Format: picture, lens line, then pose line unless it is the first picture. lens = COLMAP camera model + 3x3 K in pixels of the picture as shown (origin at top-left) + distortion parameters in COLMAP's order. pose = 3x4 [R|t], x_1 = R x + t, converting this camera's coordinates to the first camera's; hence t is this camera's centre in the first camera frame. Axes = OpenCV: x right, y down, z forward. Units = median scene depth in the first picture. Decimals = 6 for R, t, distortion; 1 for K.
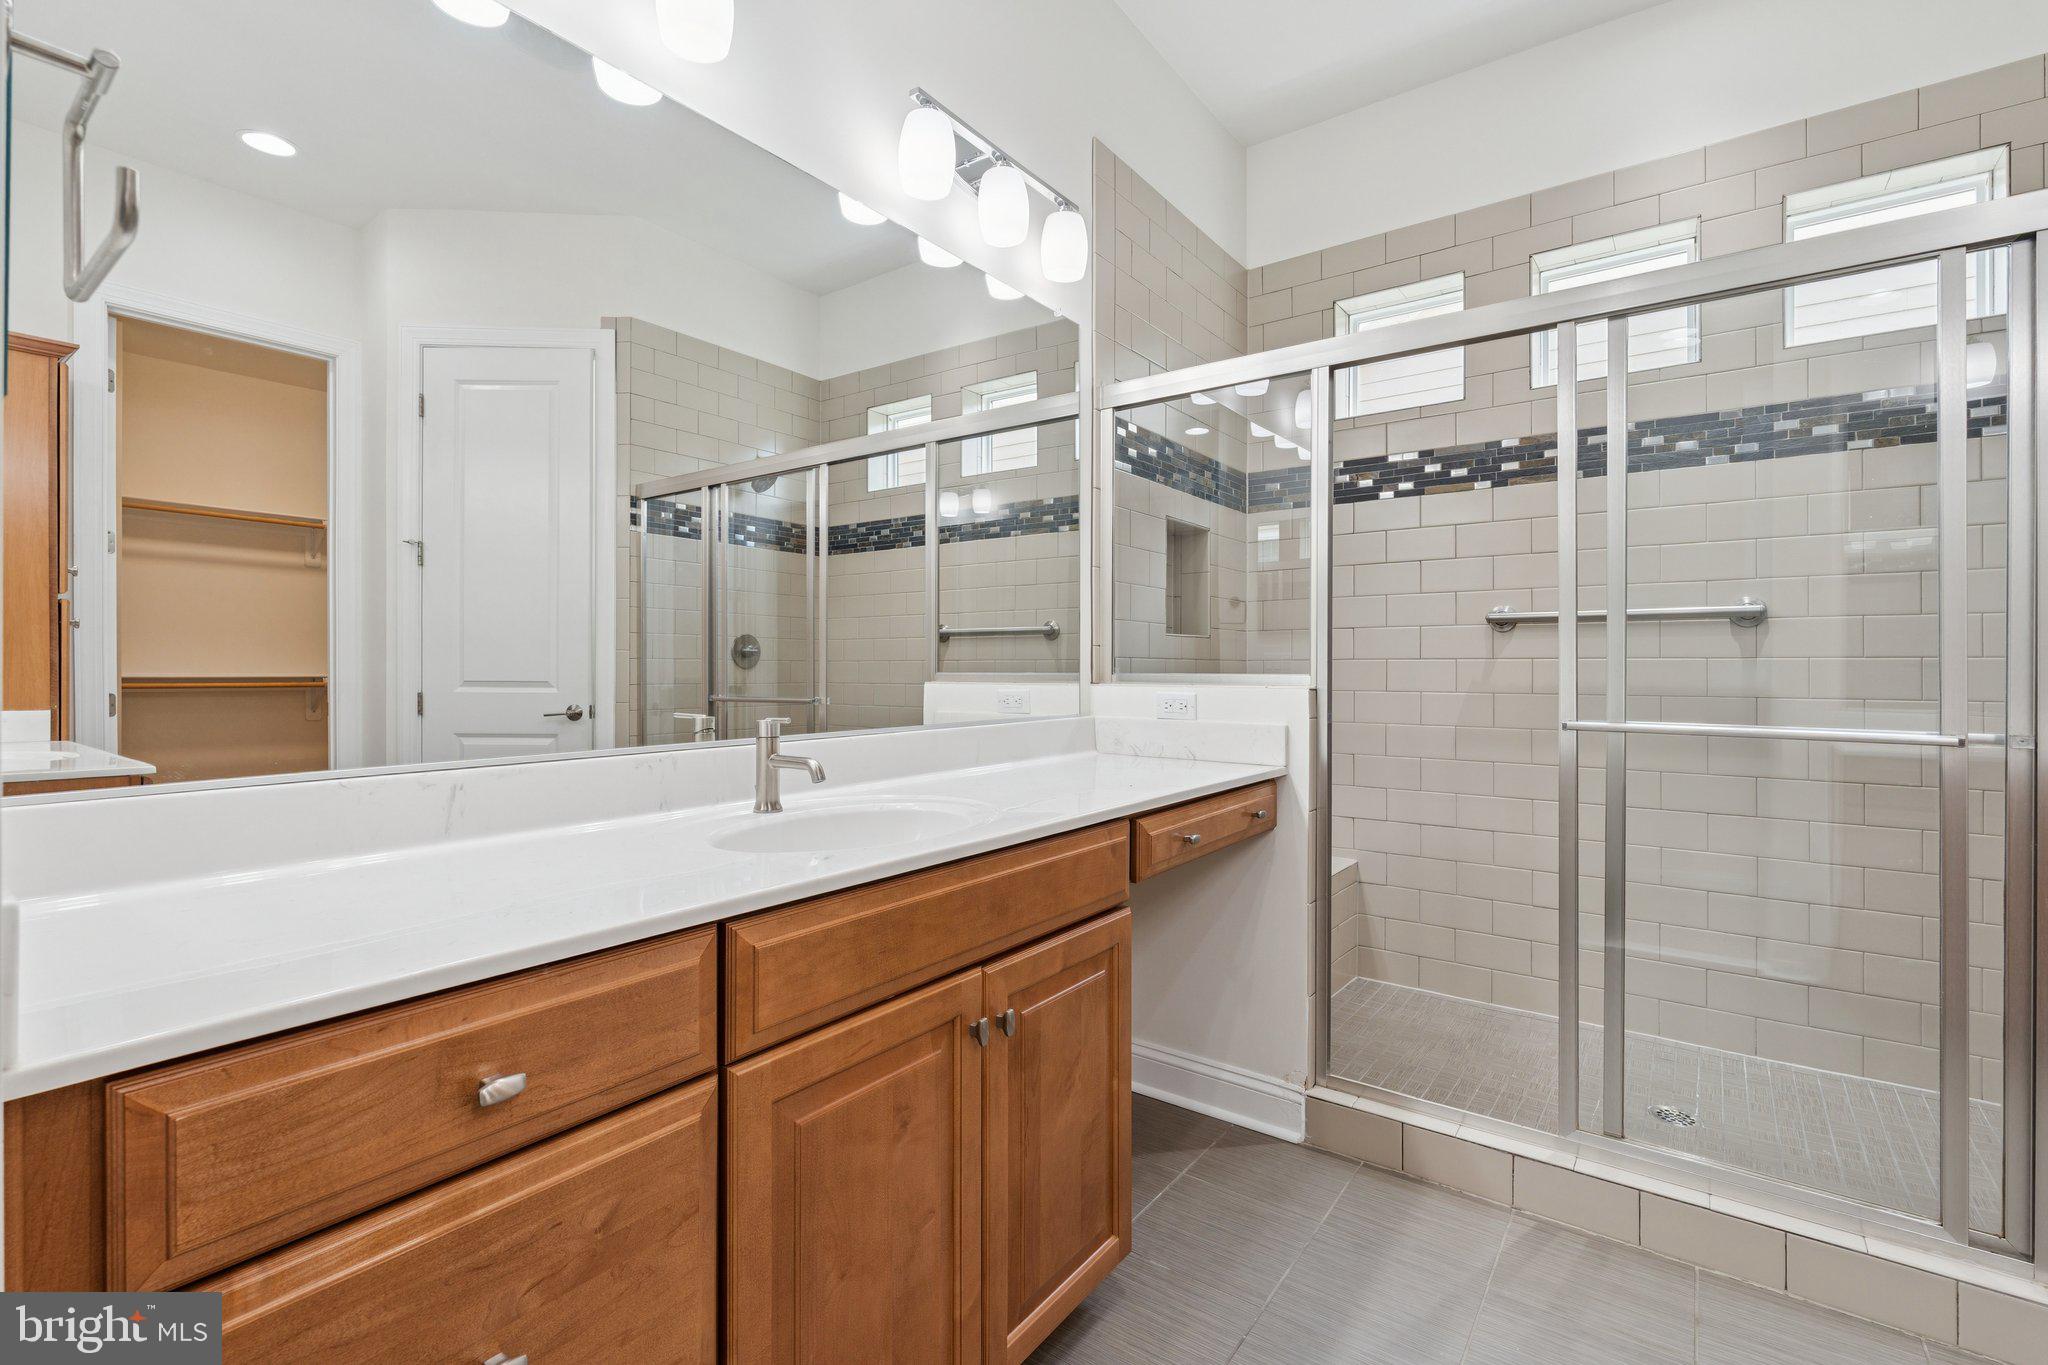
lens RADIAL K [[912.3, 0, 1024.0], [0, 912.3, 682.5], [0, 0, 1]] dist [-0.001481, 0.000005]
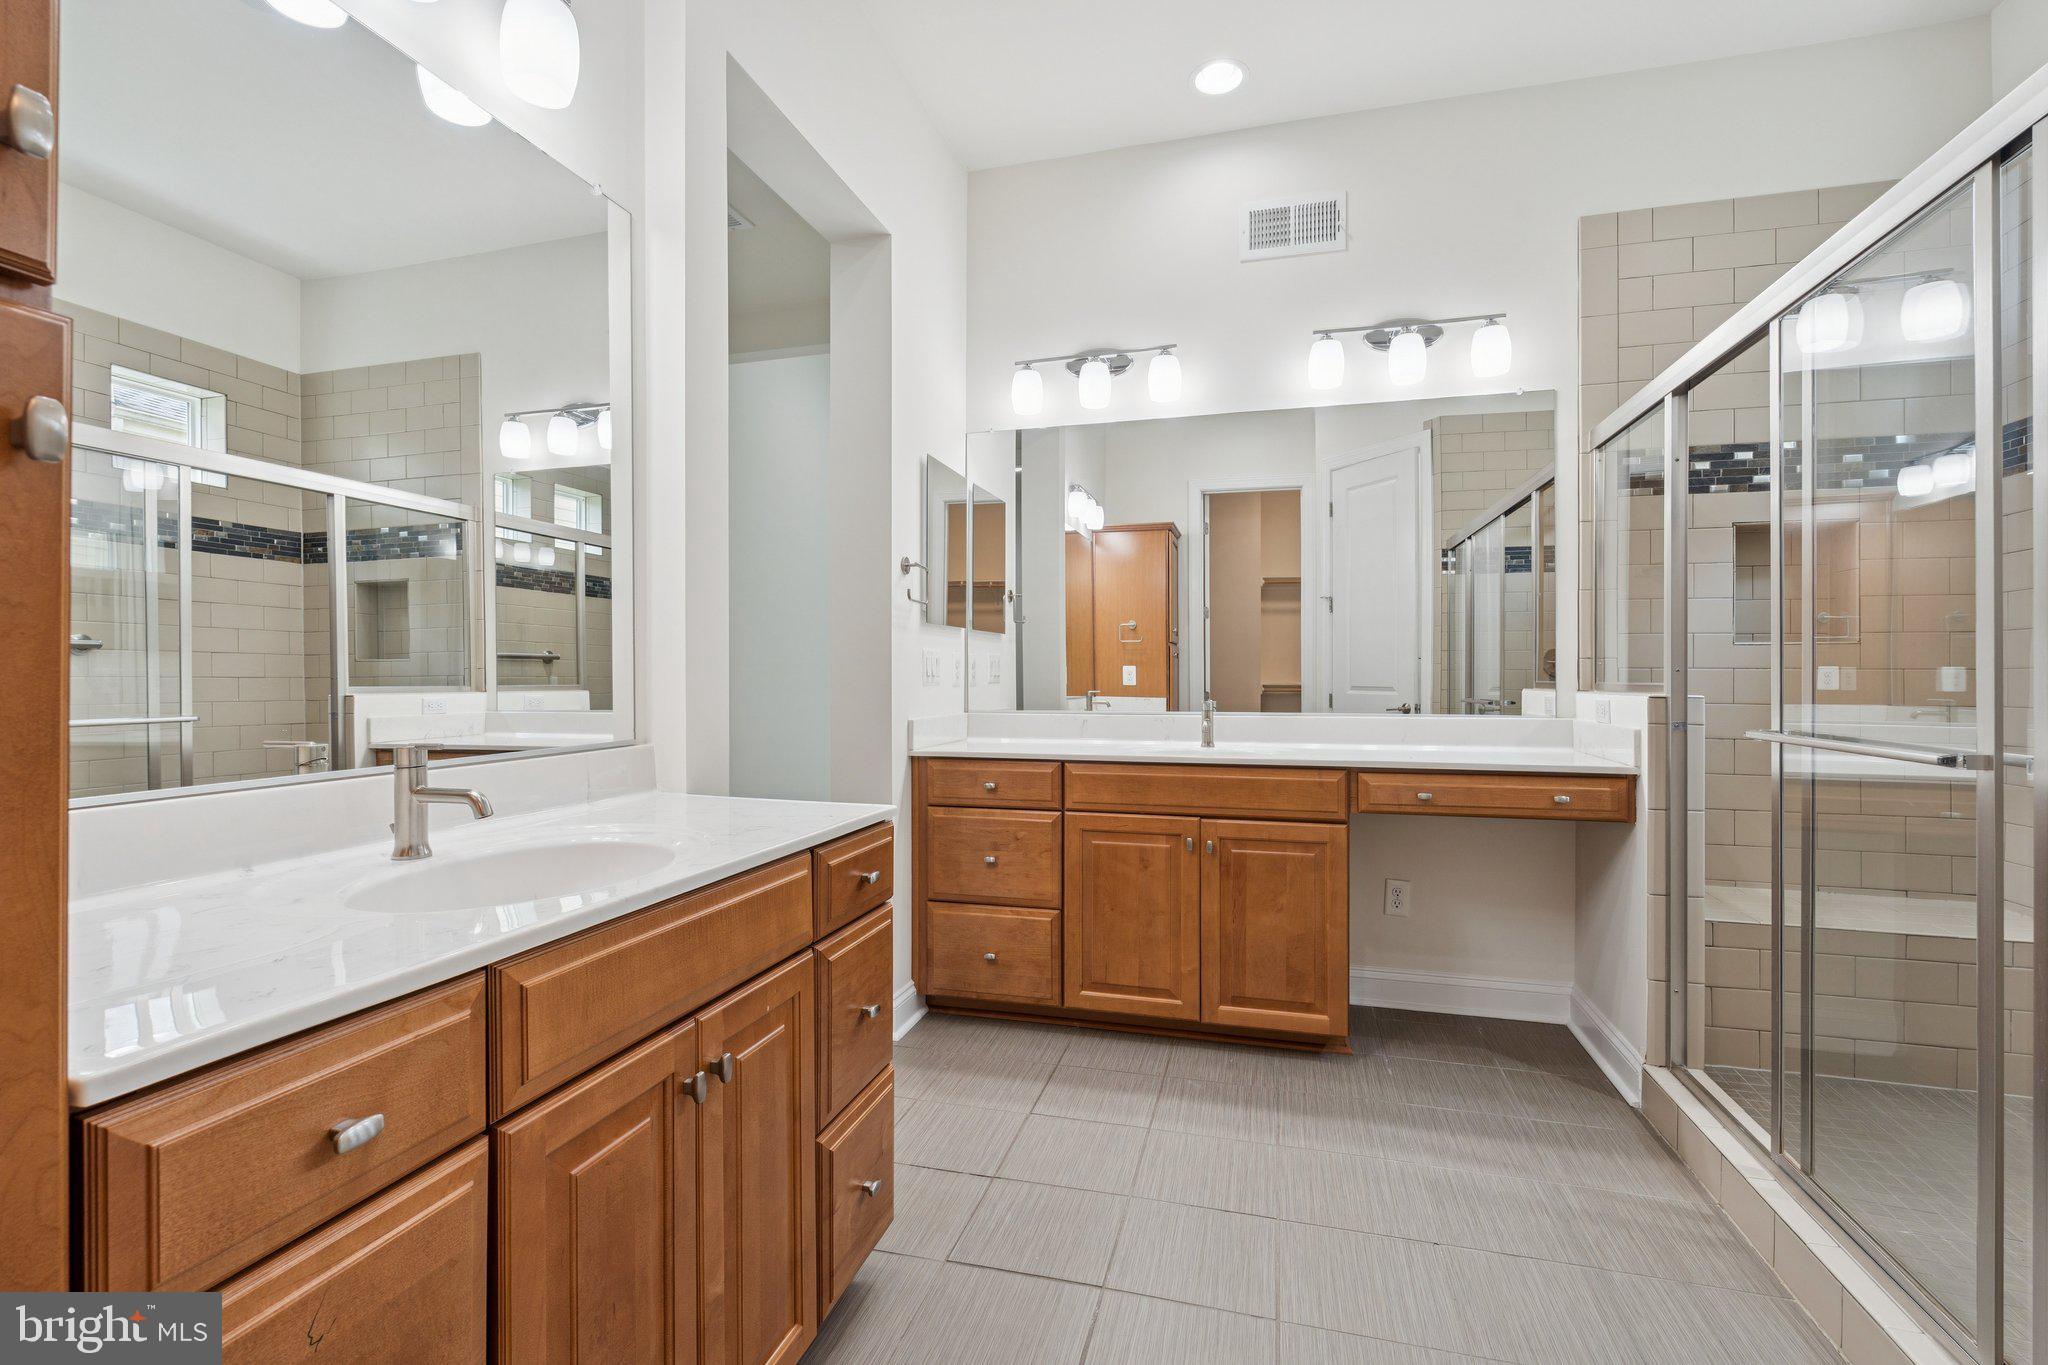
lens RADIAL K [[912.3, 0, 1024.0], [0, 912.3, 682.5], [0, 0, 1]] dist [-0.001481, 0.000005]
pose [[0.359764, 0.003128, -0.933038, 1.131497], [-0.012534, 0.999920, -0.001480, 0.002185], [0.932959, 0.012228, 0.359774, -0.099766]]
